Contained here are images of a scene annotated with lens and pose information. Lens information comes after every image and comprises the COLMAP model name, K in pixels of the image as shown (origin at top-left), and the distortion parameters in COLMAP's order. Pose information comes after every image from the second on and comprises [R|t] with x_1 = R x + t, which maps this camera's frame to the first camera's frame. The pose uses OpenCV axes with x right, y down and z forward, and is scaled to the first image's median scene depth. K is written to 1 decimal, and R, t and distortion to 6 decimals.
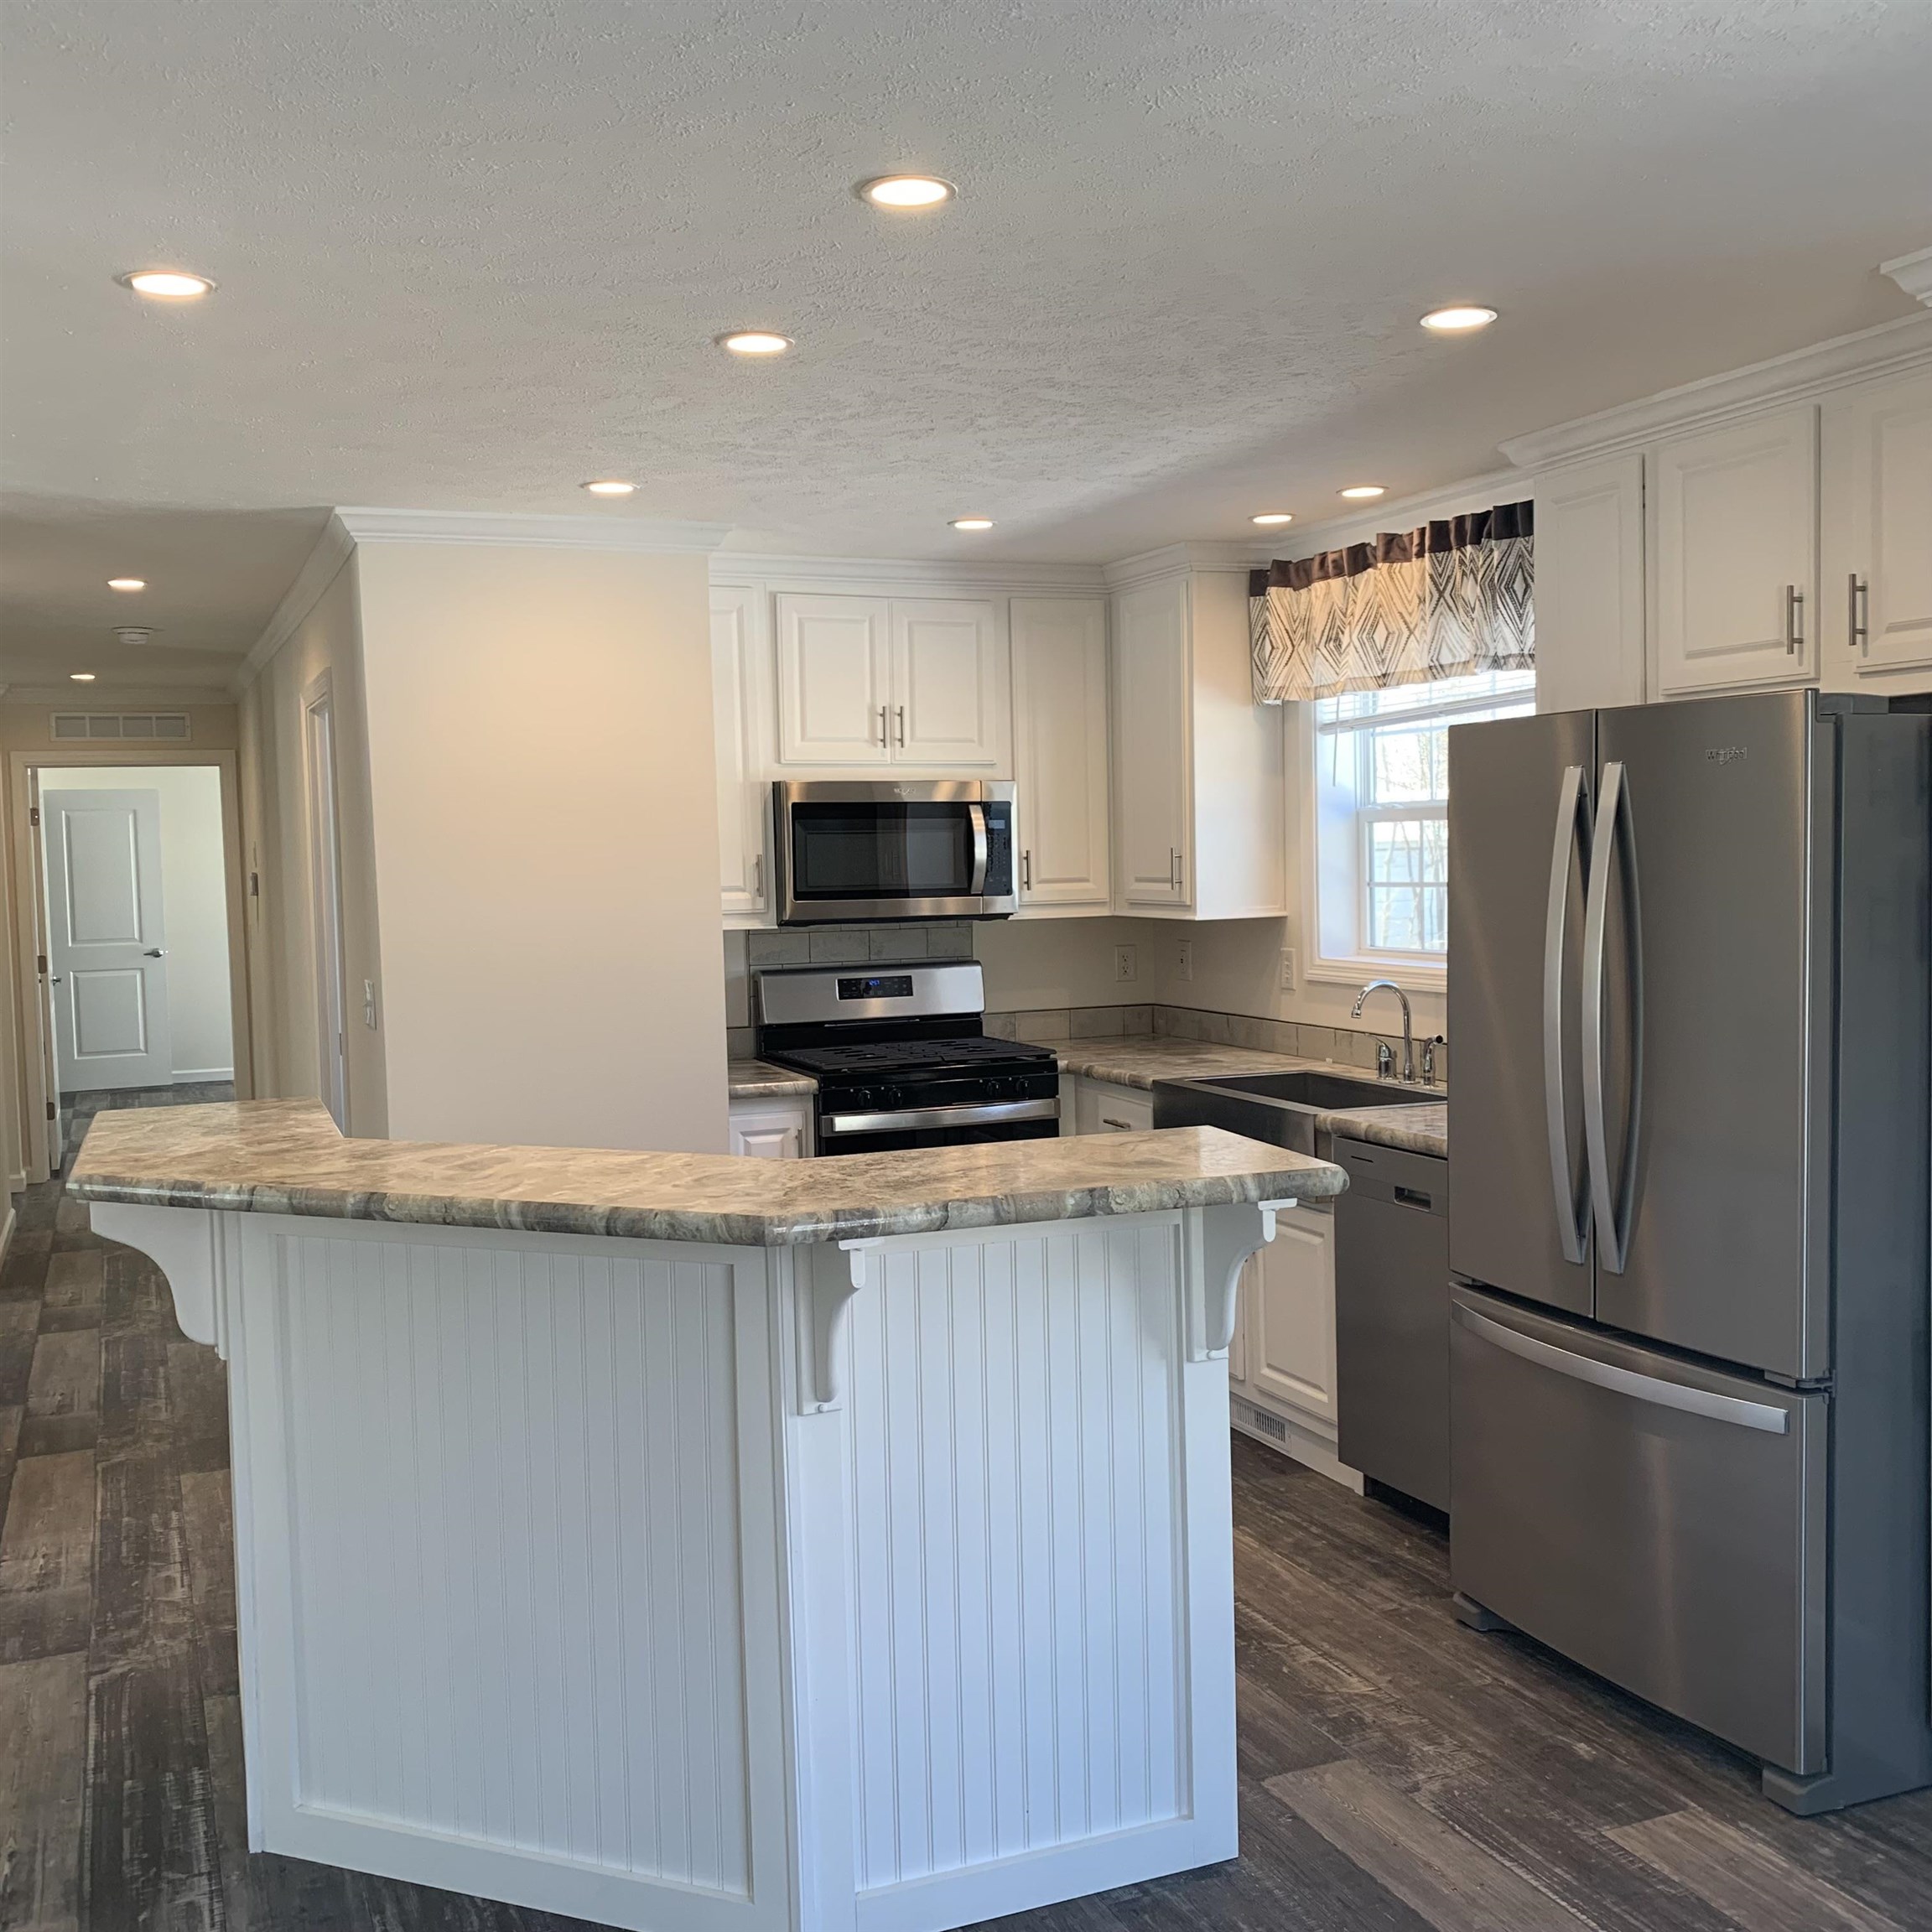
lens RADIAL K [[2014.3, 0, 965.6], [0, 2014.3, 967.4], [0, 0, 1]] dist [0.018616, 0.000000]
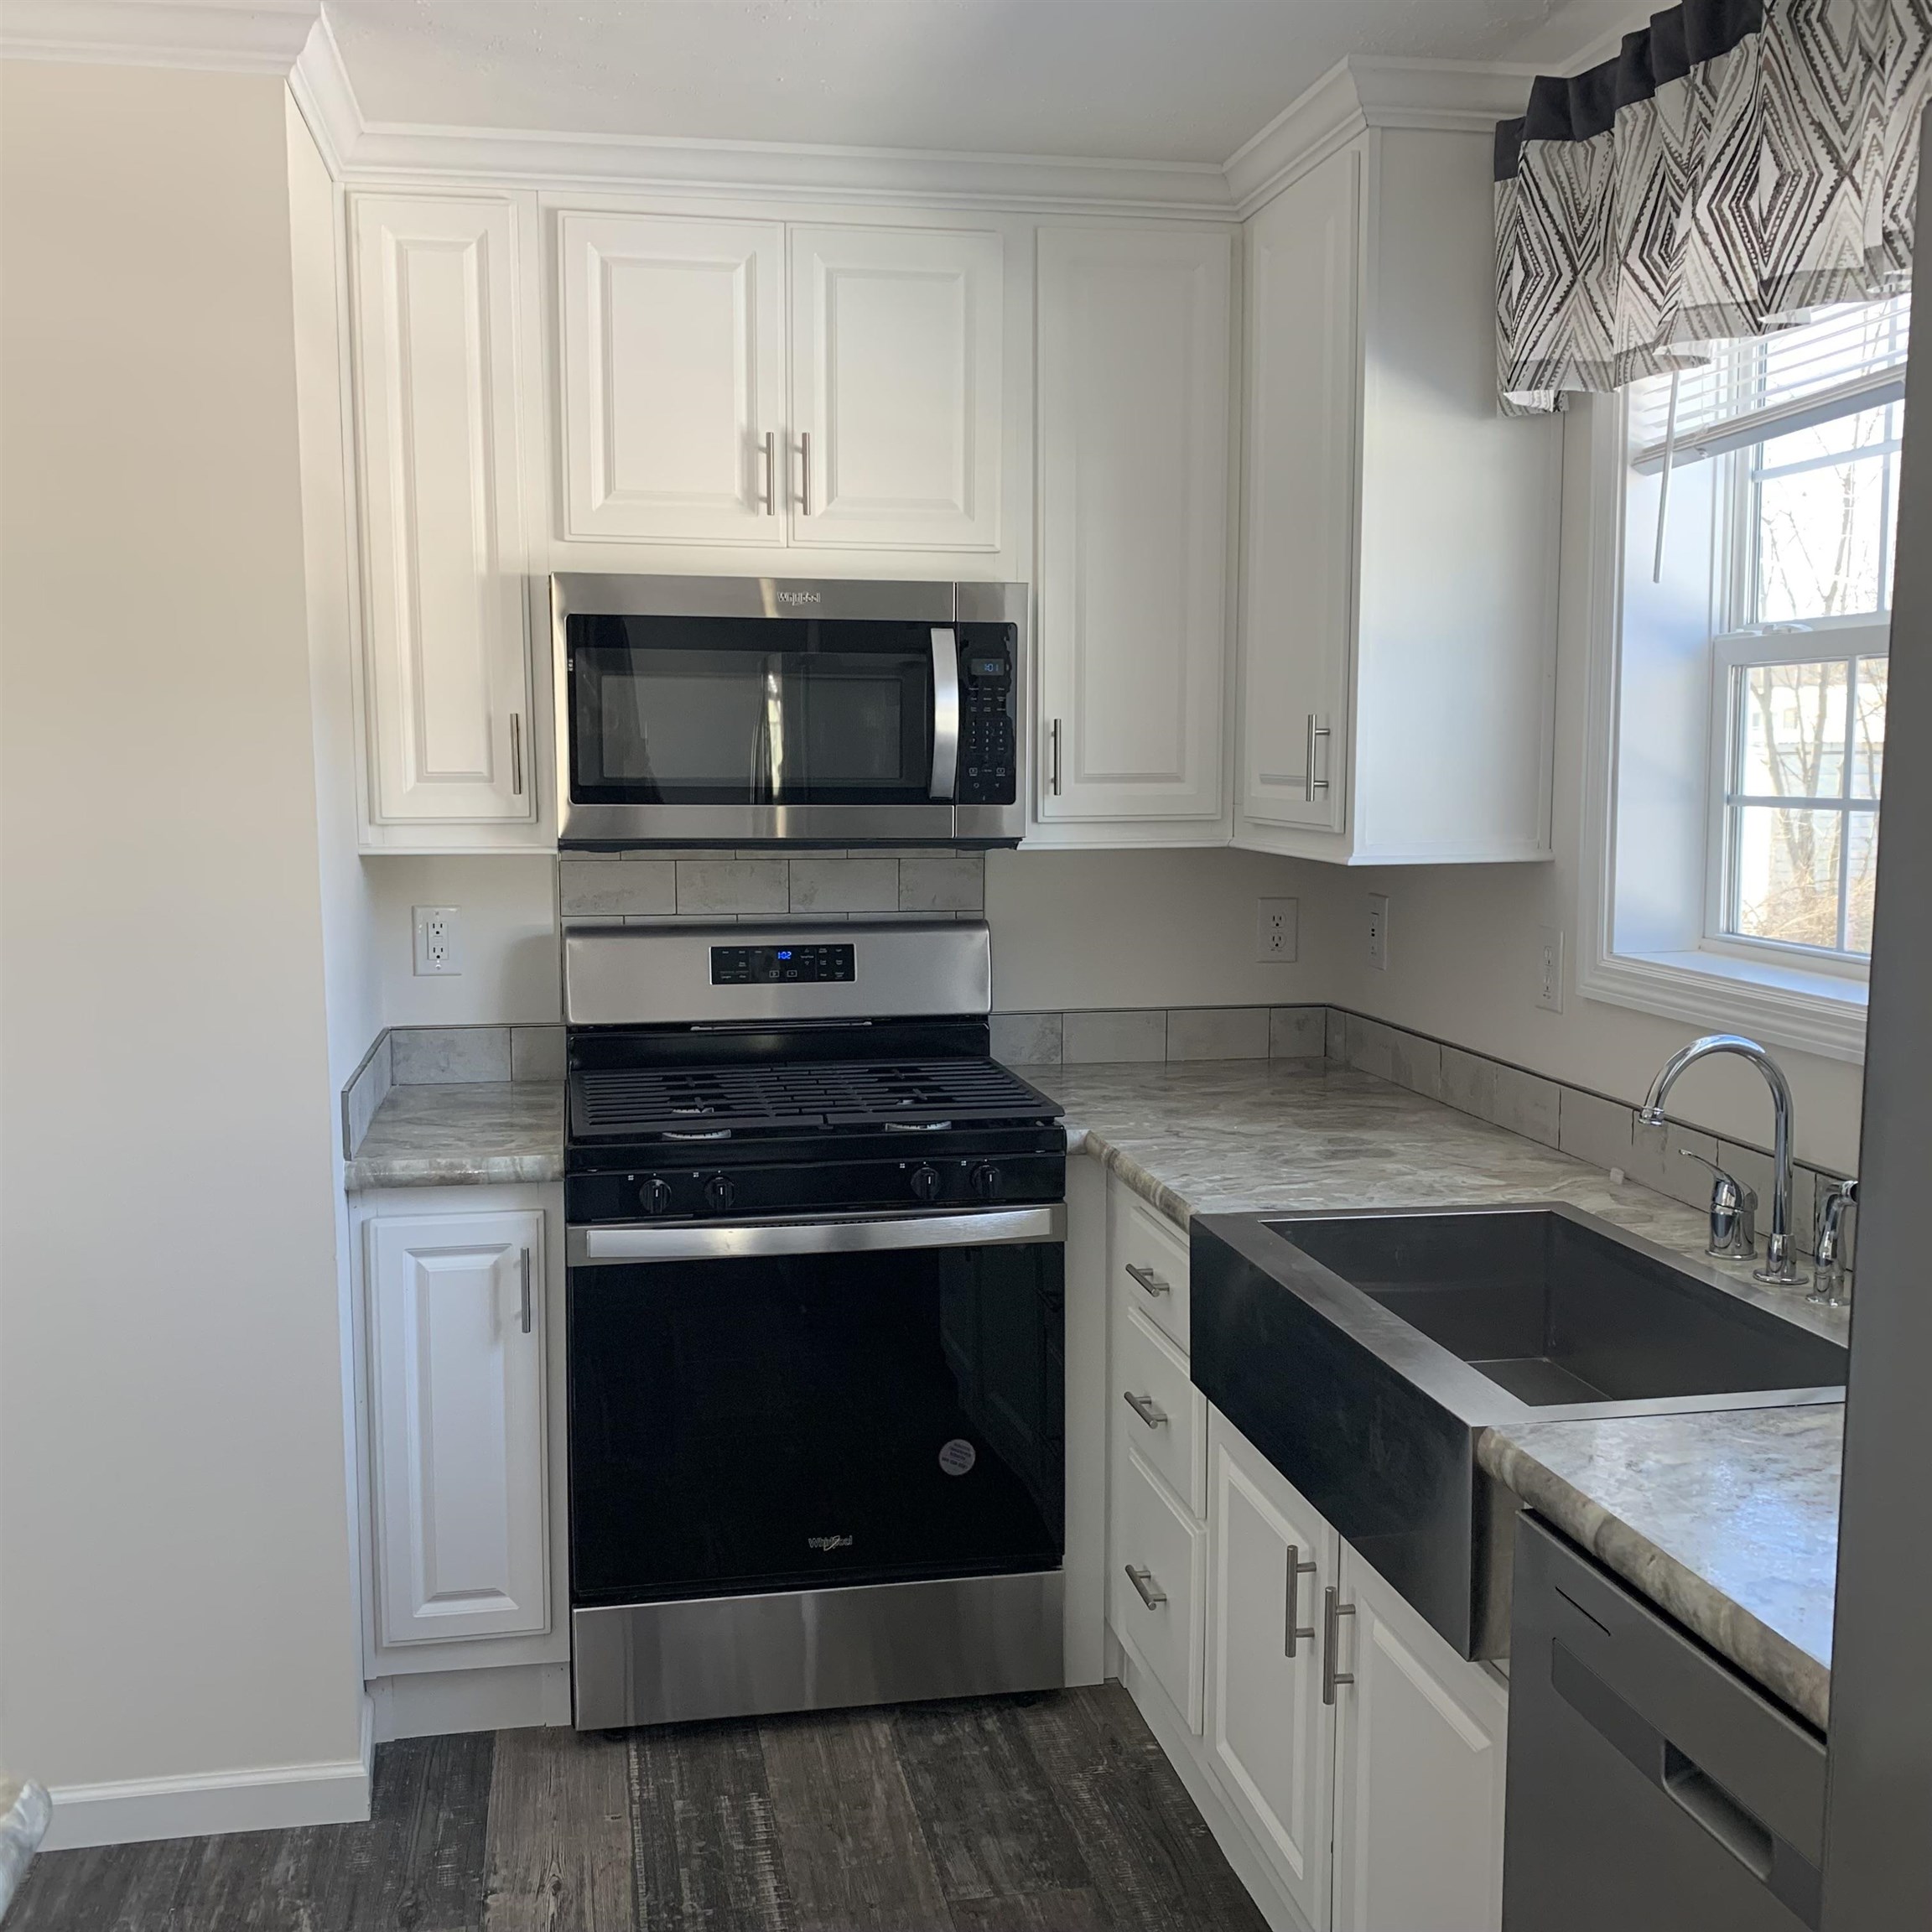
lens RADIAL K [[2014.3, 0, 965.5], [0, 2014.3, 963.6], [0, 0, 1]] dist [0.018616, 0.000000]
pose [[0.977549, 0.043697, -0.206125, 0.124277], [-0.033736, 0.998098, 0.051599, -0.021441], [0.207988, -0.043487, 0.977164, 0.499895]]
